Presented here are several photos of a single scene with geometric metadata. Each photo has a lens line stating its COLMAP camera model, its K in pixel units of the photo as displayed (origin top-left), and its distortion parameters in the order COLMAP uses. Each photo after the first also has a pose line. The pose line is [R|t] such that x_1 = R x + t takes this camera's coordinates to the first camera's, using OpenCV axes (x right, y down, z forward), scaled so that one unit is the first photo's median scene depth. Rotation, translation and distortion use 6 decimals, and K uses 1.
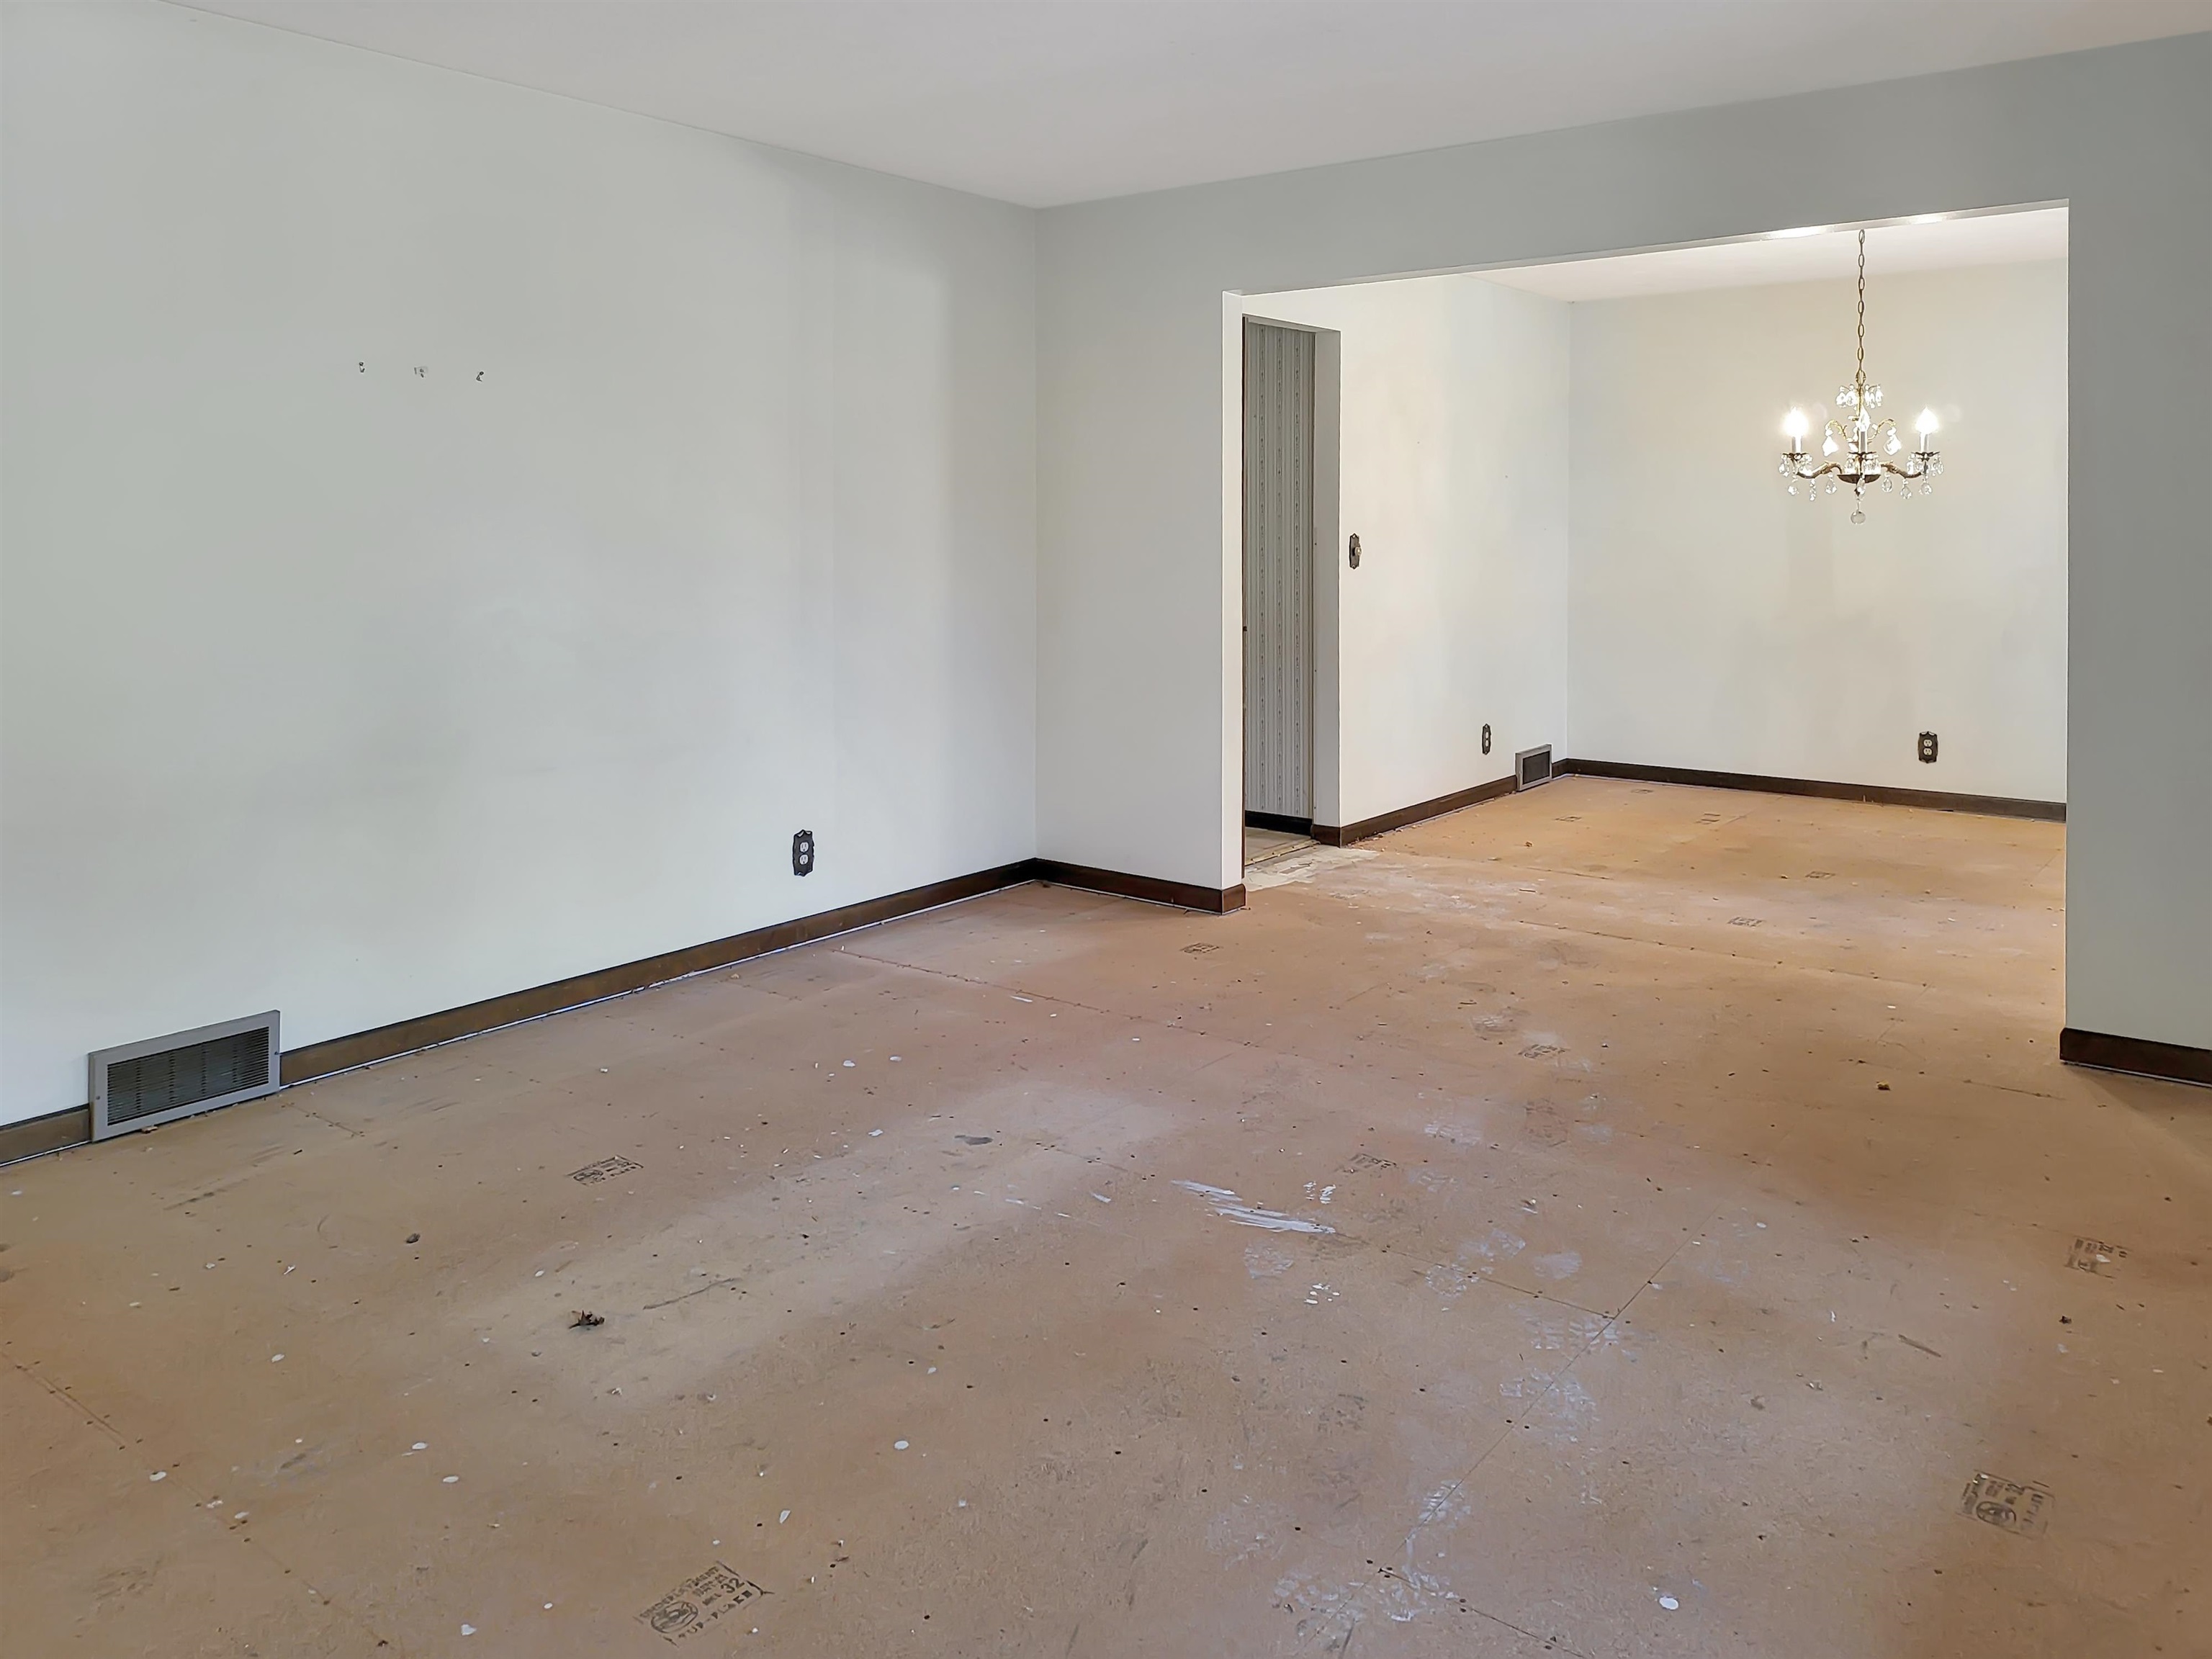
lens RADIAL K [[1615.1, 0, 1130.1], [0, 1615.1, 824.9], [0, 0, 1]] dist [0.001056, 0.002892]
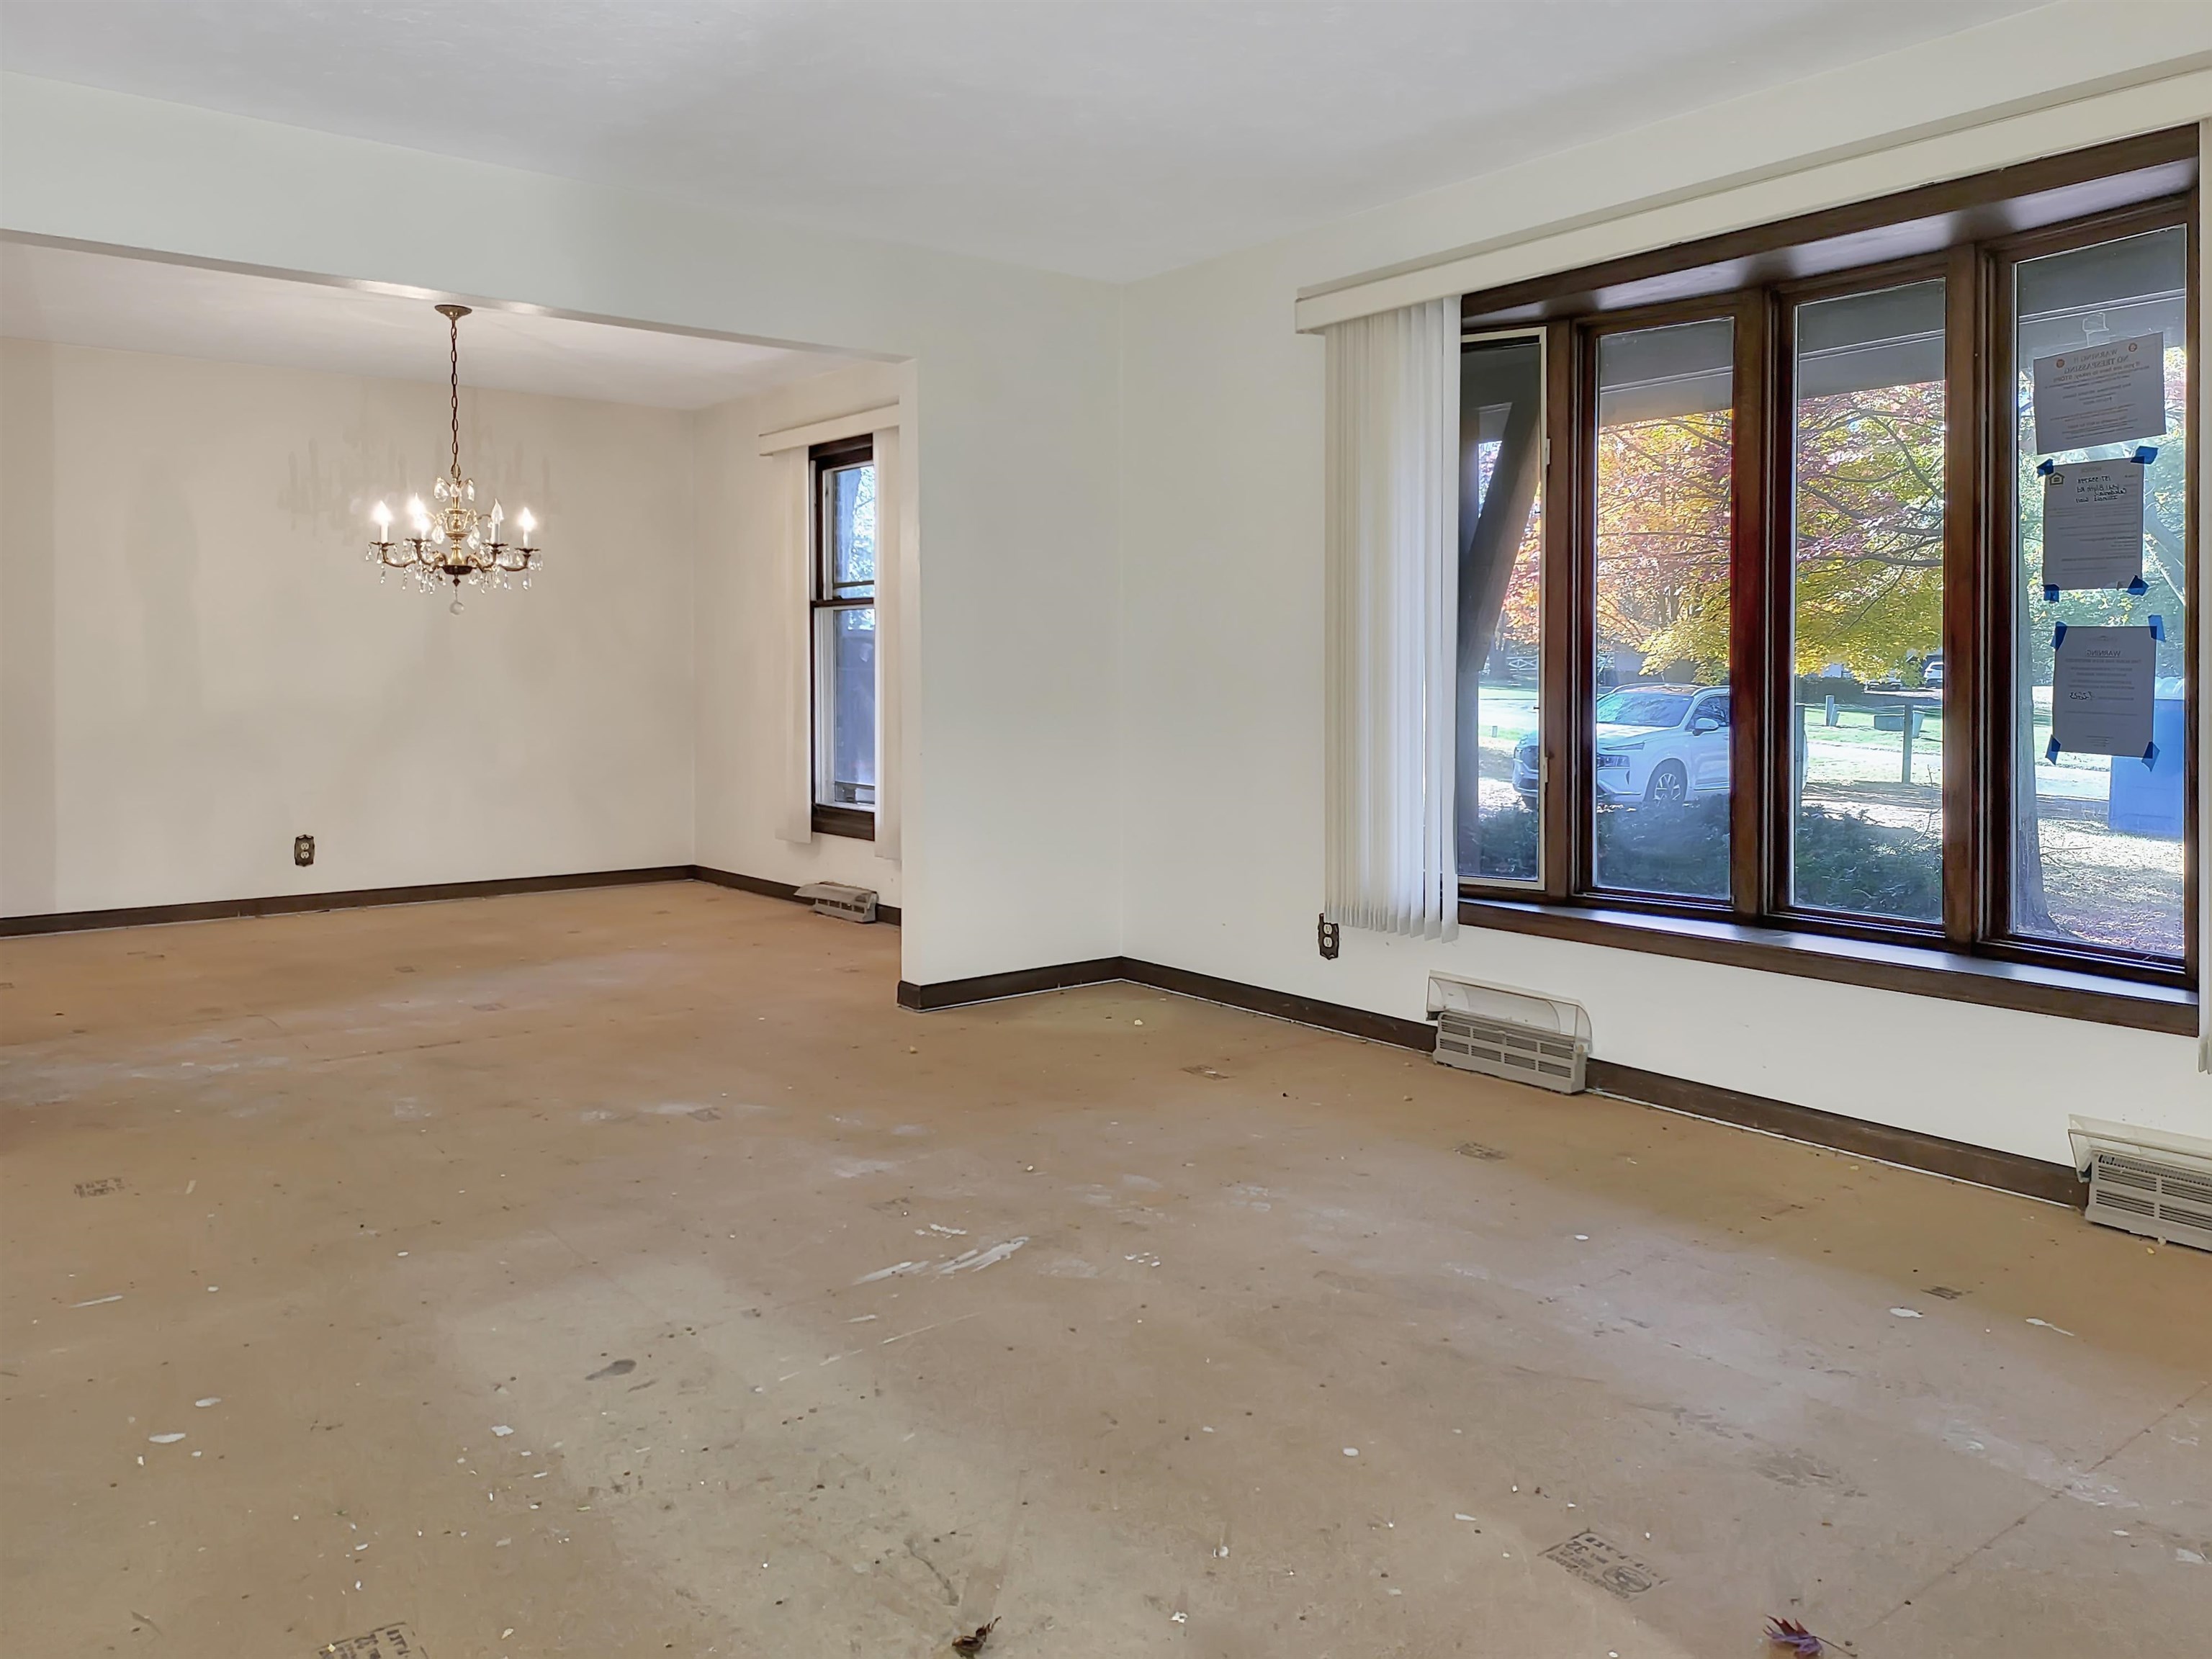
lens RADIAL K [[1615.1, 0, 1130.1], [0, 1615.1, 824.9], [0, 0, 1]] dist [0.001056, 0.002892]
pose [[0.268355, -0.105560, 0.957519, -0.848757], [0.191106, 0.980056, 0.054486, -0.053913], [-0.944174, 0.168366, 0.283176, 0.618554]]
